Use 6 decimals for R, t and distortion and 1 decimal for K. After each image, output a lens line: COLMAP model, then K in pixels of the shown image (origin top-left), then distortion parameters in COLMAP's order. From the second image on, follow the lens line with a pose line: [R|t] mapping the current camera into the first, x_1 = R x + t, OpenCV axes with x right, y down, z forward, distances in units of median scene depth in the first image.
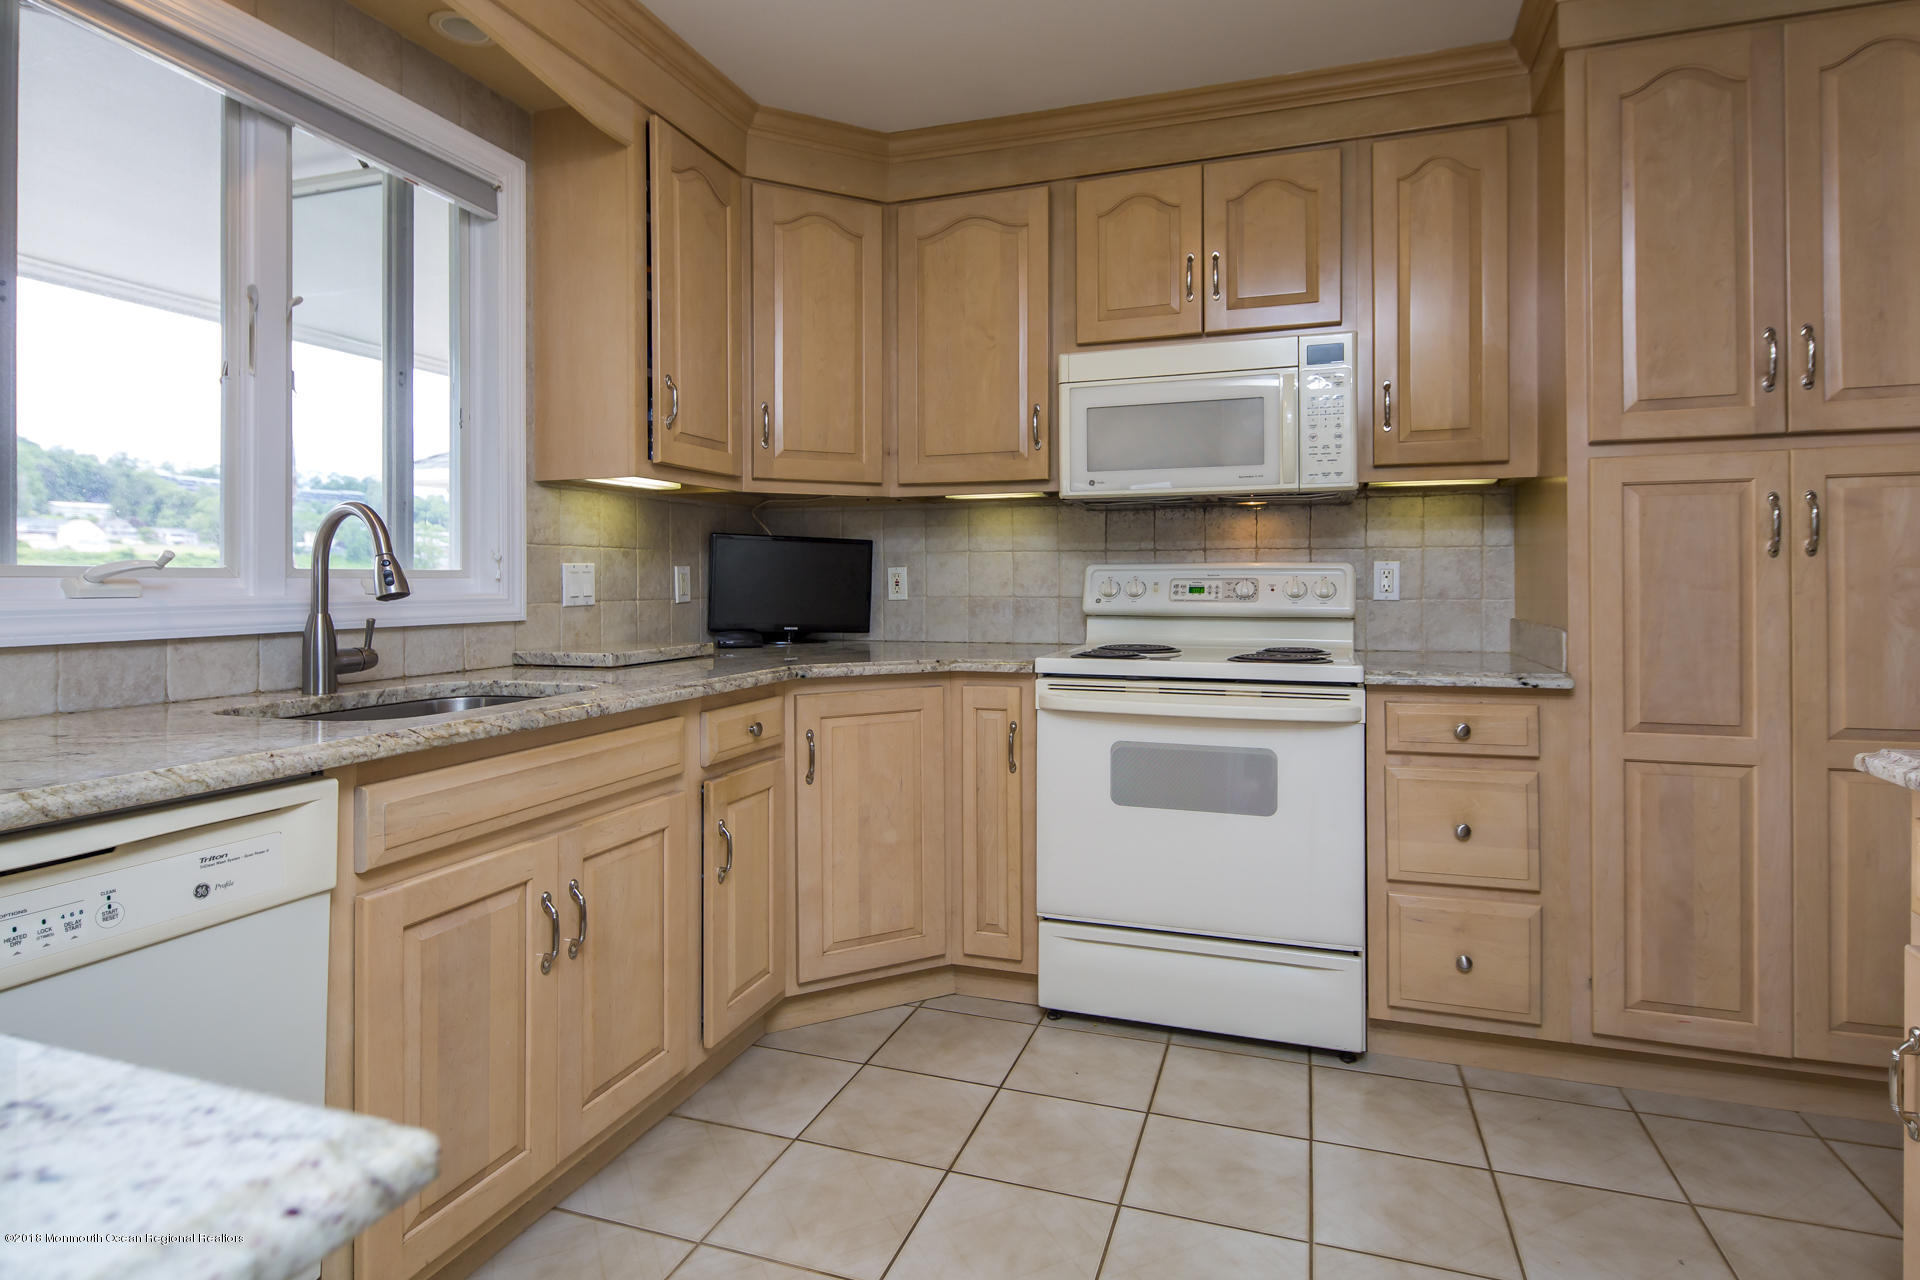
lens RADIAL K [[993.2, 0, 959.0], [0, 993.2, 580.4], [0, 0, 1]] dist [0.004833, 0.000183]
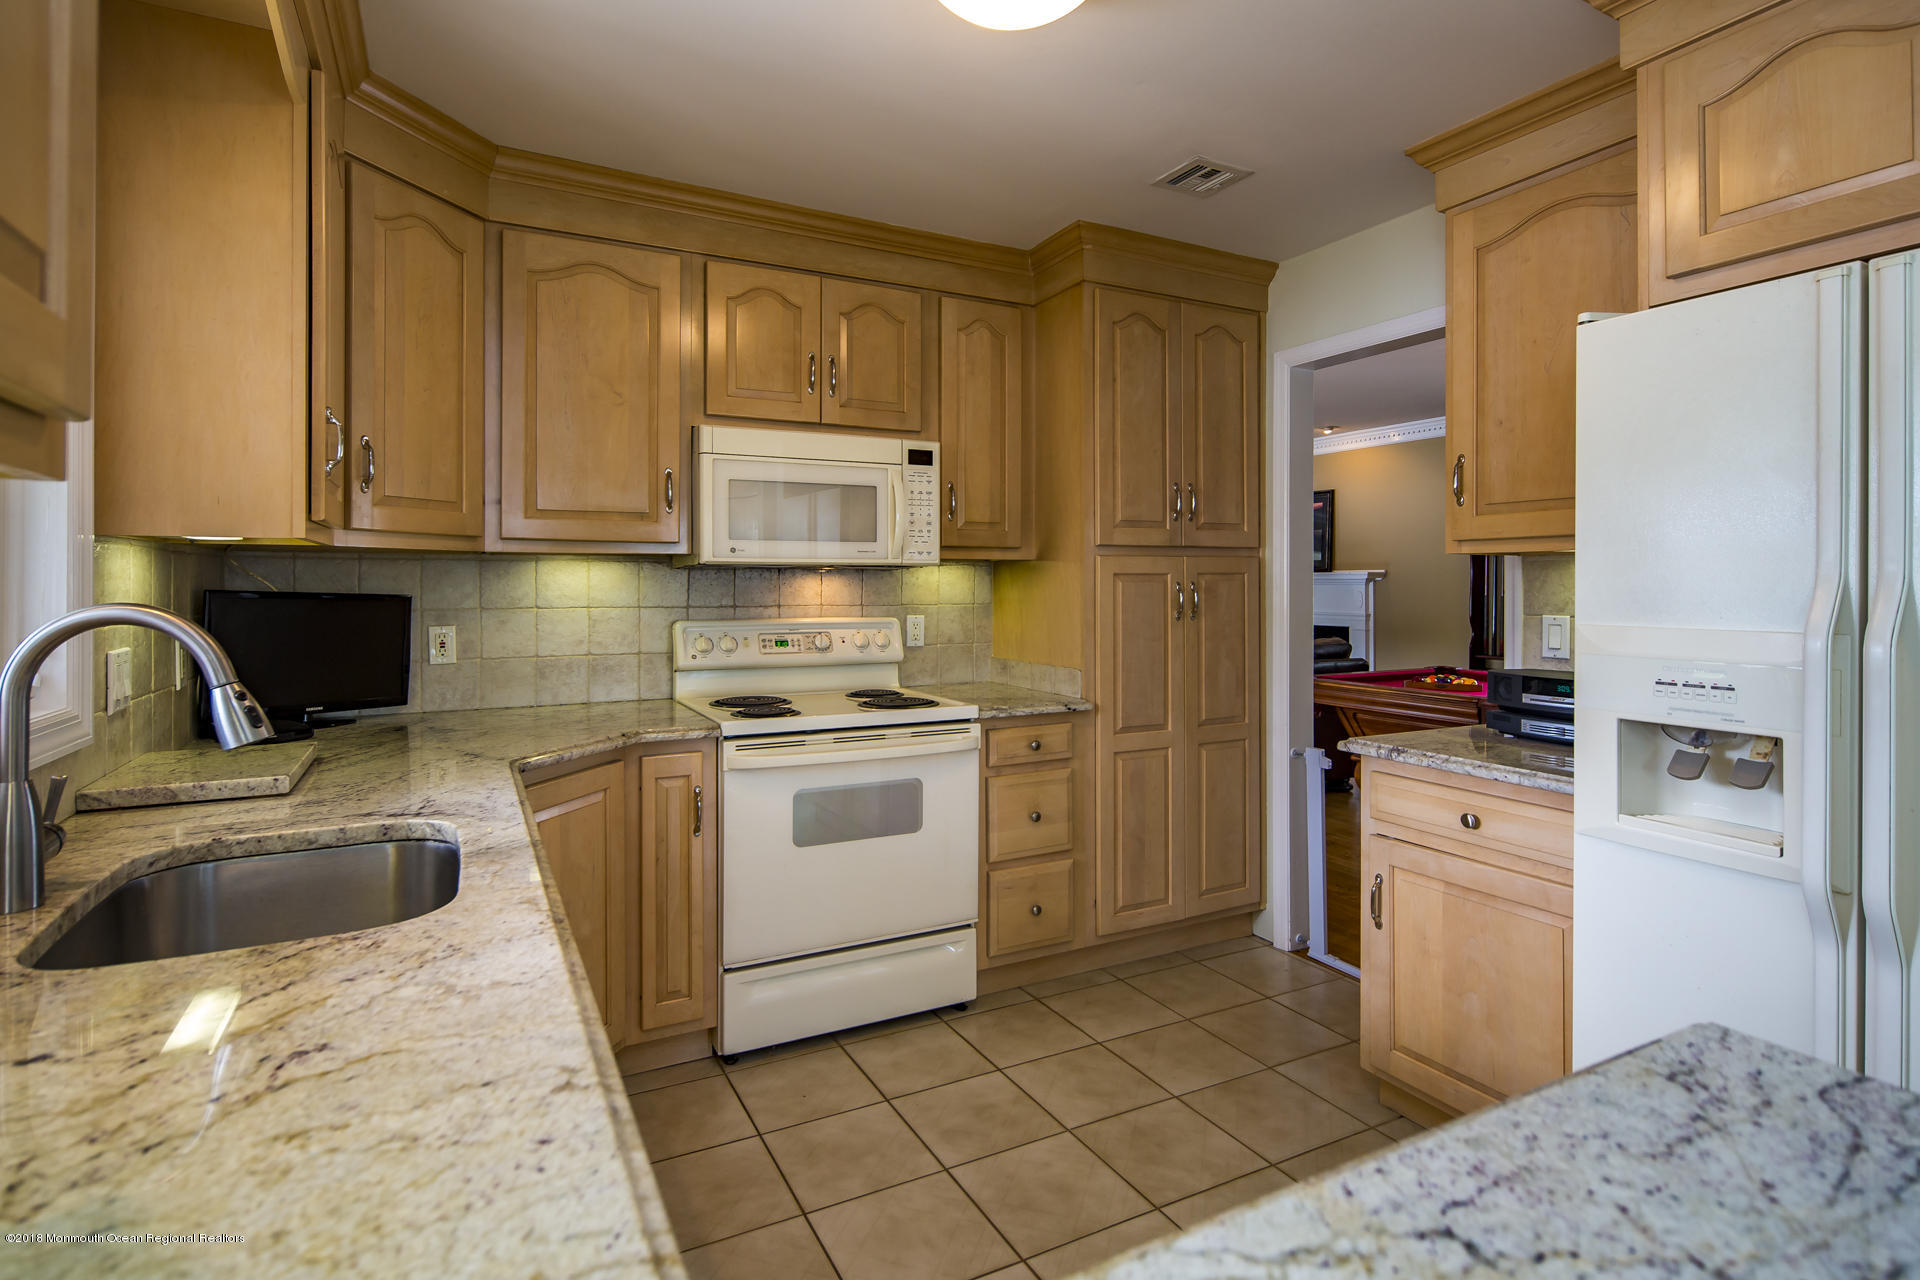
lens RADIAL K [[993.2, 0, 950.6], [0, 993.2, 581.7], [0, 0, 1]] dist [0.004833, 0.000183]
pose [[0.684892, 0.002518, 0.728640, -0.519998], [-0.000600, 0.999996, -0.002891, -0.066416], [-0.728644, 0.001542, 0.684891, 0.110299]]
